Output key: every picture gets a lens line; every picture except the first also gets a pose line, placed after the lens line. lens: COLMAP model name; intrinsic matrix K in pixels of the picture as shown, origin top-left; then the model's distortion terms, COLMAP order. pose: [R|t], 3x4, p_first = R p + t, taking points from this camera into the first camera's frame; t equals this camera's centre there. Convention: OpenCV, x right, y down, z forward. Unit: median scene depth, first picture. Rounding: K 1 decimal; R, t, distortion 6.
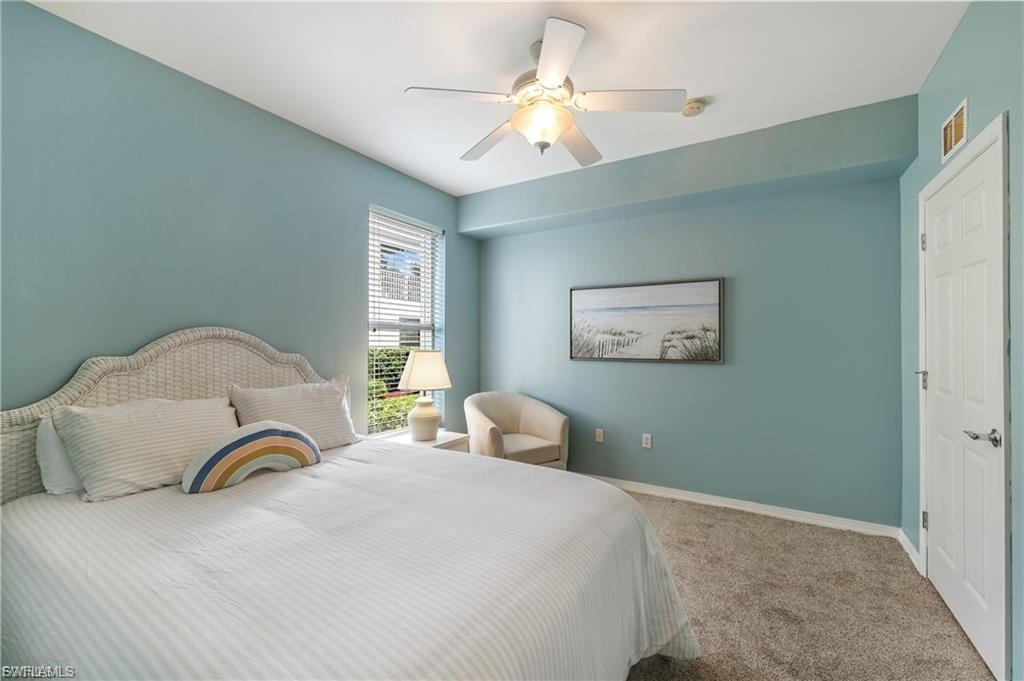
lens RADIAL K [[428.5, 0, 508.0], [0, 428.5, 341.0], [0, 0, 1]] dist [-0.001022, 0.000543]
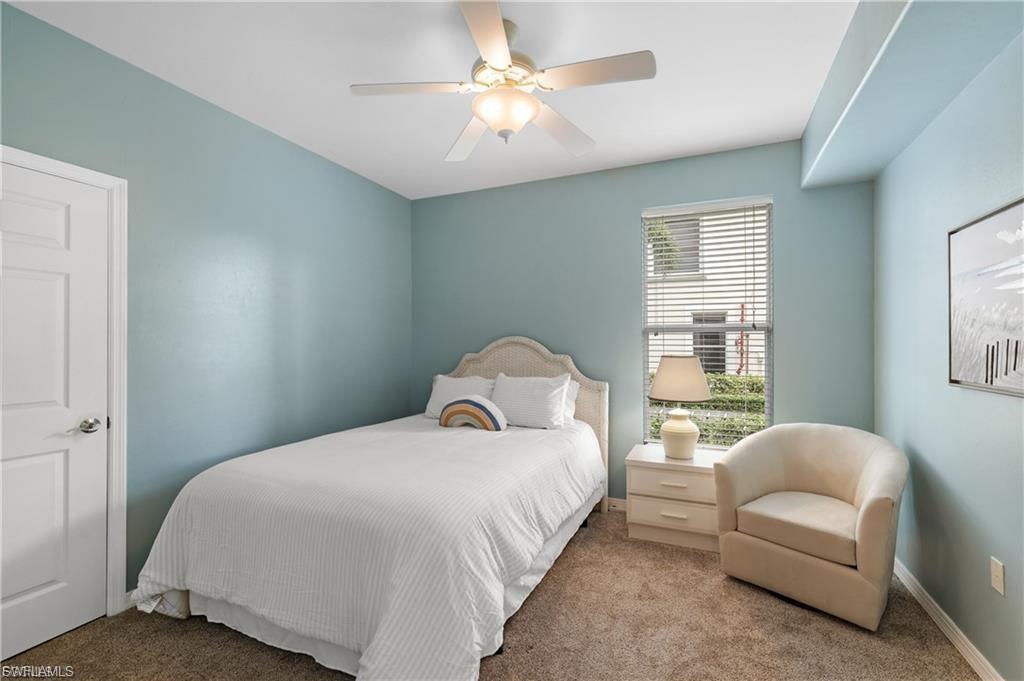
lens RADIAL K [[428.5, 0, 511.5], [0, 428.5, 344.3], [0, 0, 1]] dist [-0.001022, 0.000543]
pose [[0.143797, -0.005044, -0.989594, 0.609473], [-0.001853, 0.999984, -0.005366, 0.003898], [0.989605, 0.002605, 0.143785, 0.532431]]
